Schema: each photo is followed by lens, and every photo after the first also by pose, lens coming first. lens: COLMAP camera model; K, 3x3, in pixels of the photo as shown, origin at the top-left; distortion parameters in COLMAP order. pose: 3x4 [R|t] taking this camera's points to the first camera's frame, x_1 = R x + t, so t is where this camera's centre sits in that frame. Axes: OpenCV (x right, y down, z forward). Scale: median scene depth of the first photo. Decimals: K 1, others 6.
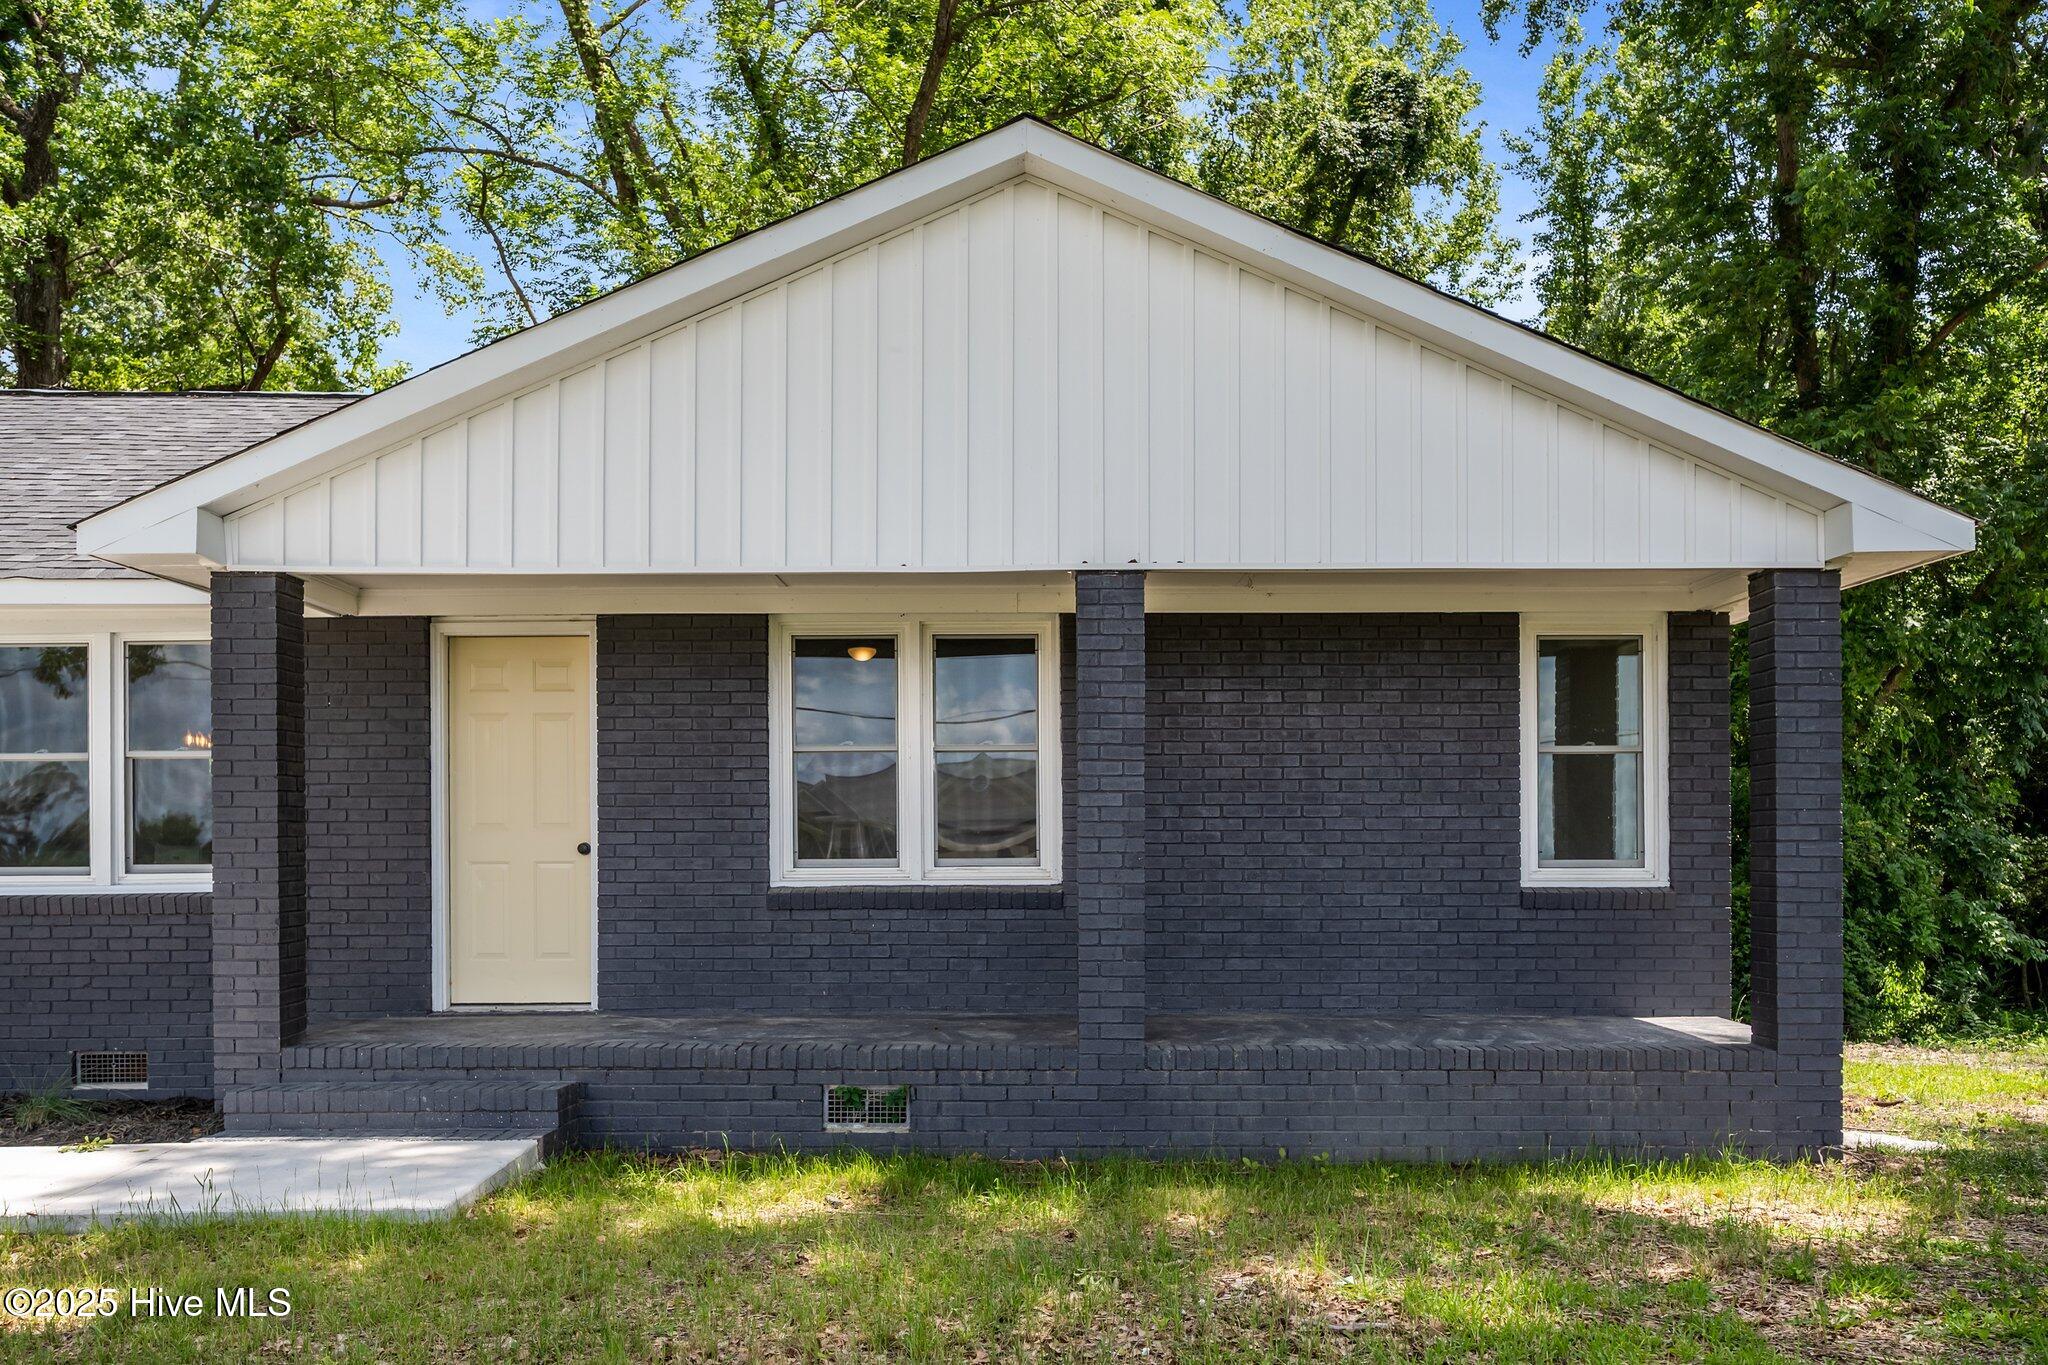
lens RADIAL K [[1760.9, 0, 1060.4], [0, 1760.9, 849.6], [0, 0, 1]] dist [0.001146, -0.001917]
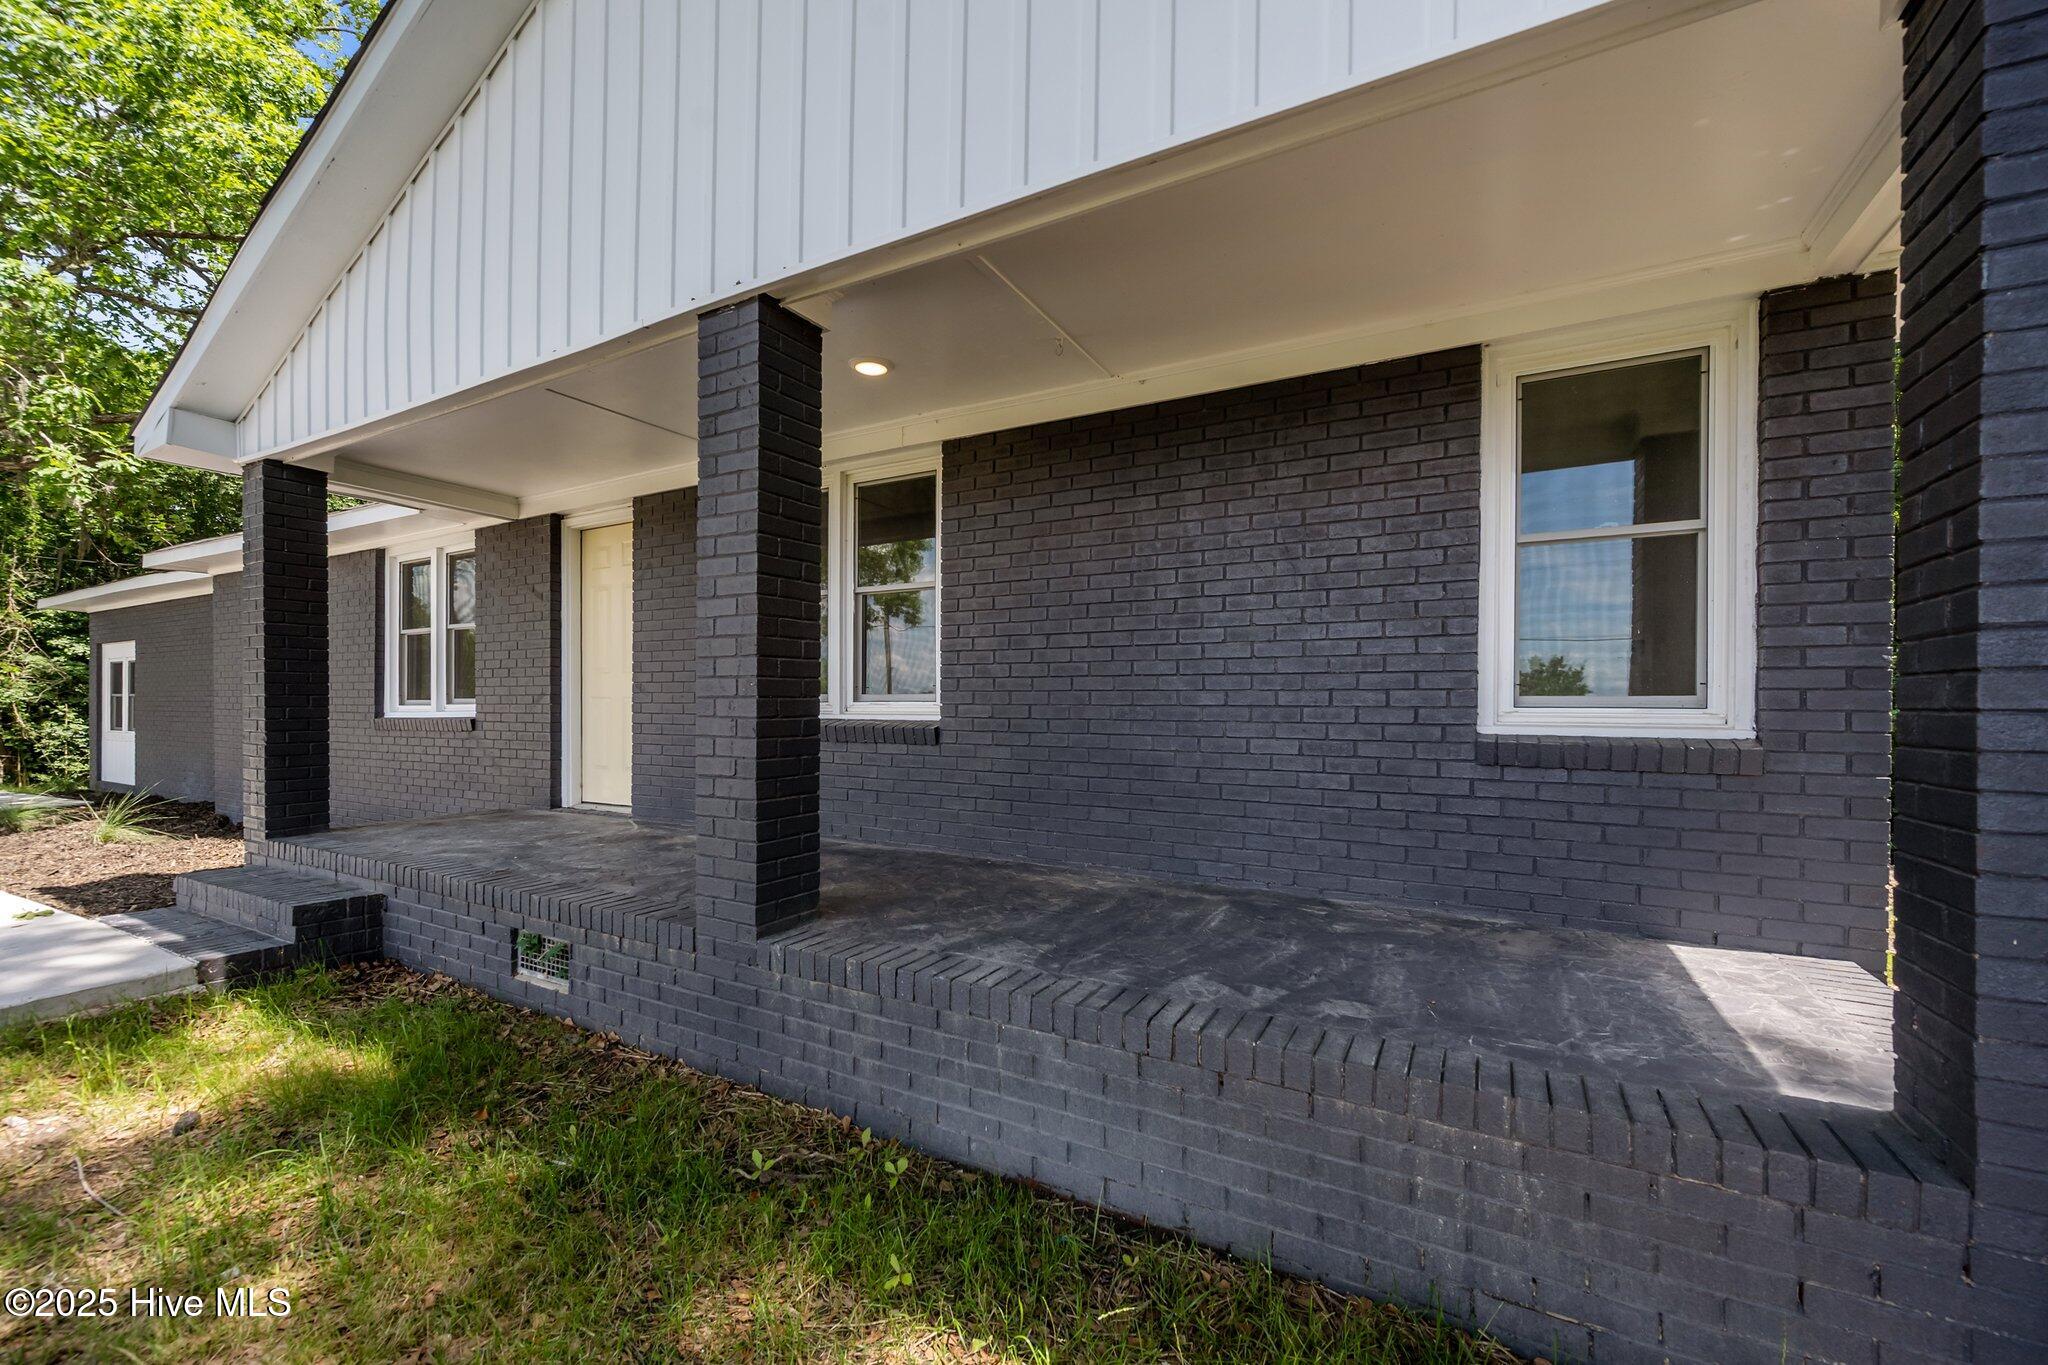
lens RADIAL K [[810.1, 0, 1033.9], [0, 810.1, 712.4], [0, 0, 1]] dist [-0.000155, -0.000108]
pose [[0.873593, 0.010819, -0.486538, 0.265007], [-0.007616, 0.999934, 0.008559, 0.011298], [0.486598, -0.003772, 0.873618, 0.632663]]
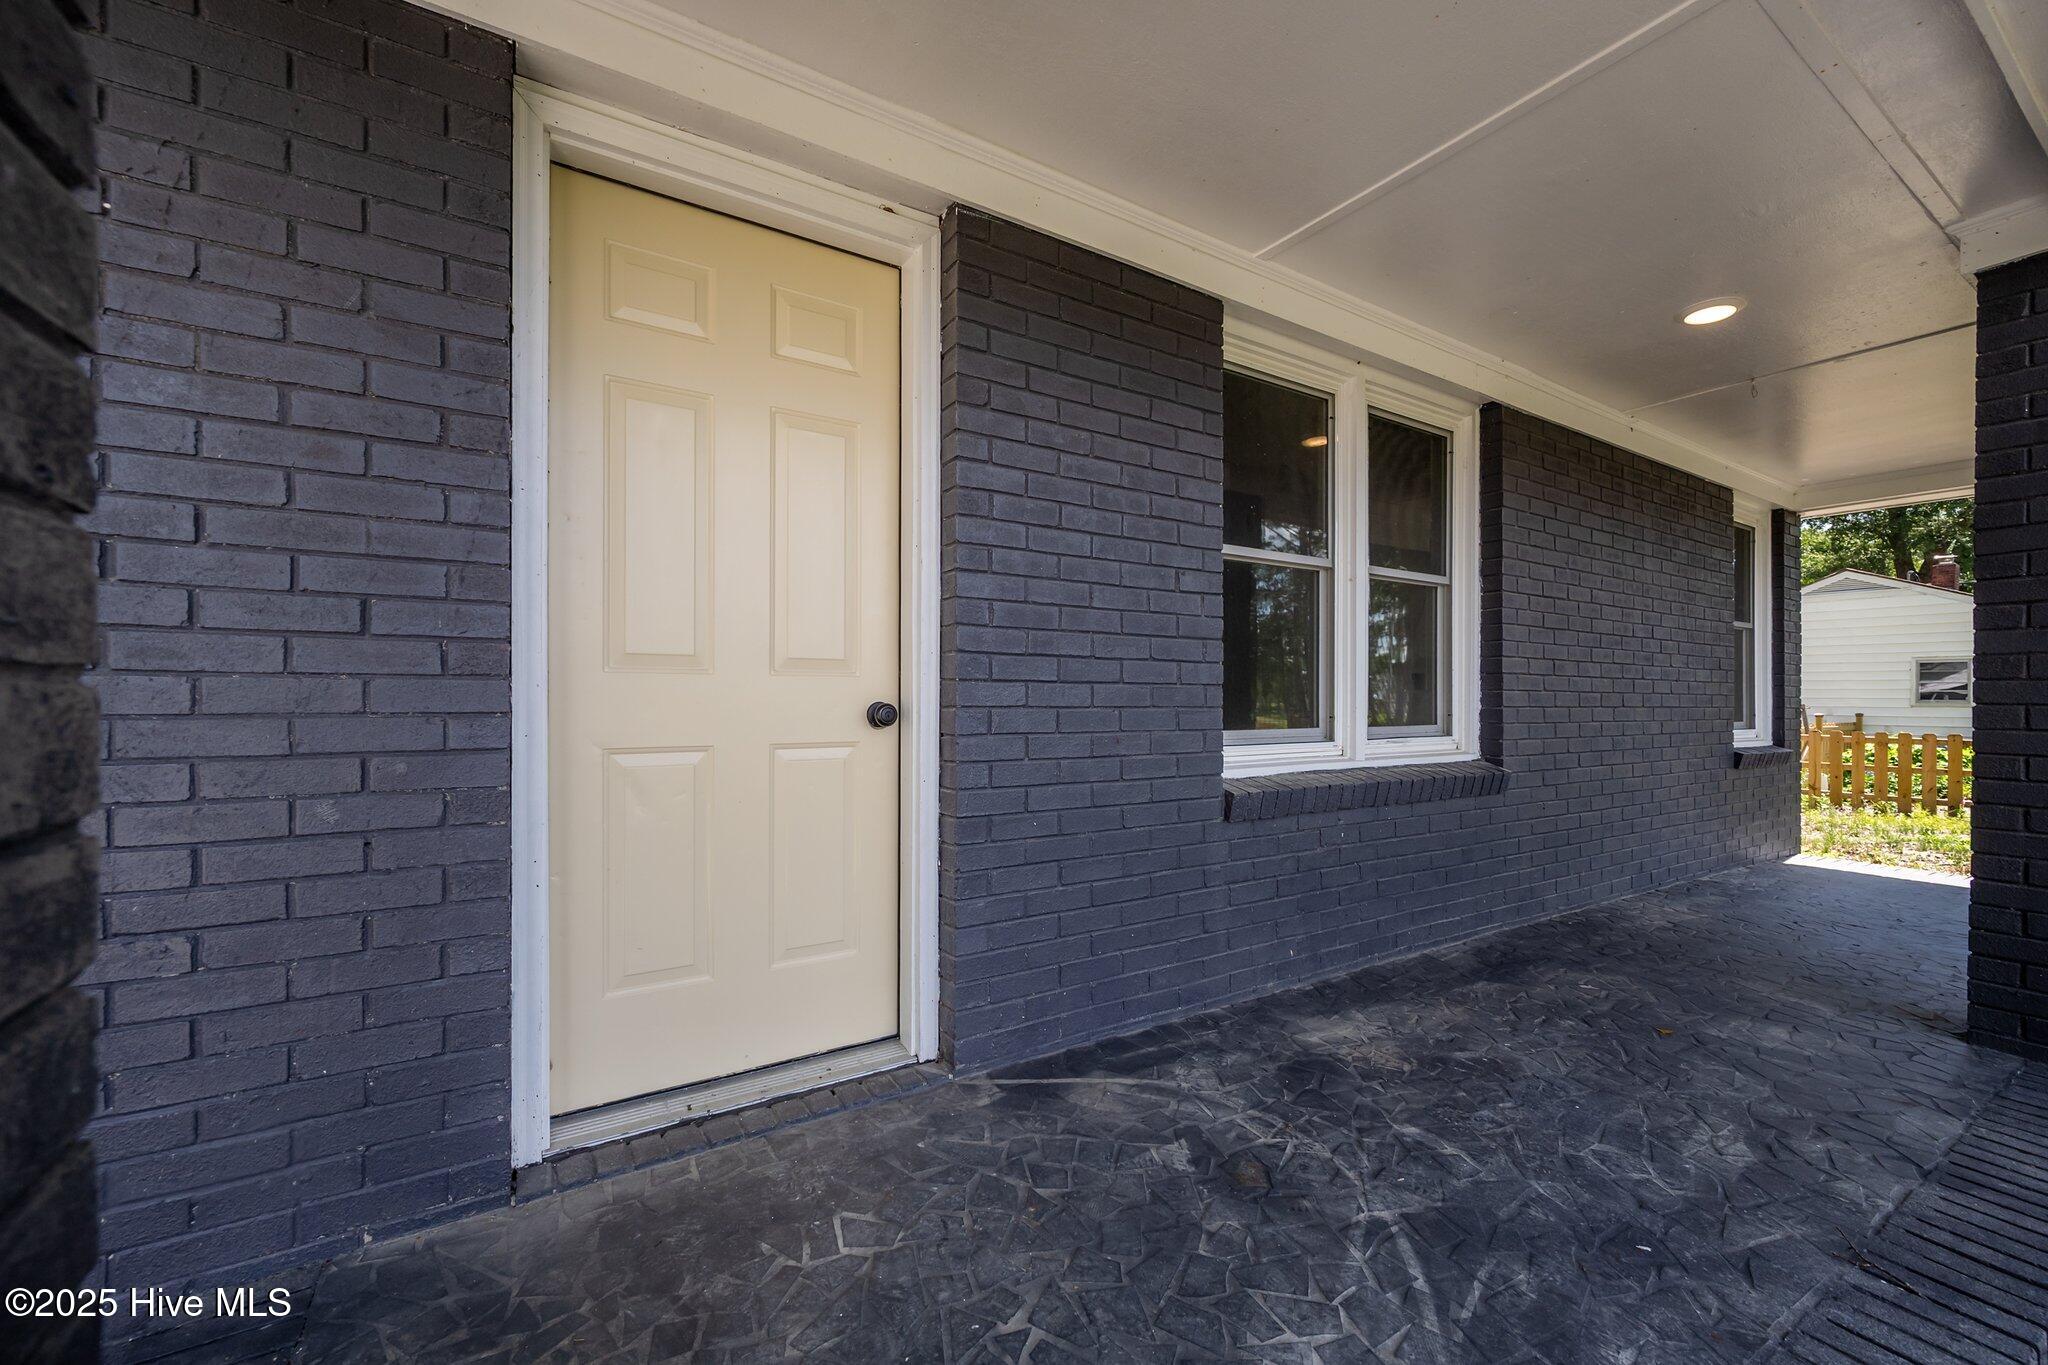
lens RADIAL K [[804.0, 0, 1039.1], [0, 804.0, 700.9], [0, 0, 1]] dist [-0.000697, 0.000073]
pose [[0.854858, 0.006078, 0.518827, -0.350762], [-0.009503, 0.999947, 0.003944, -0.005563], [-0.518776, -0.008302, 0.854870, 0.805402]]
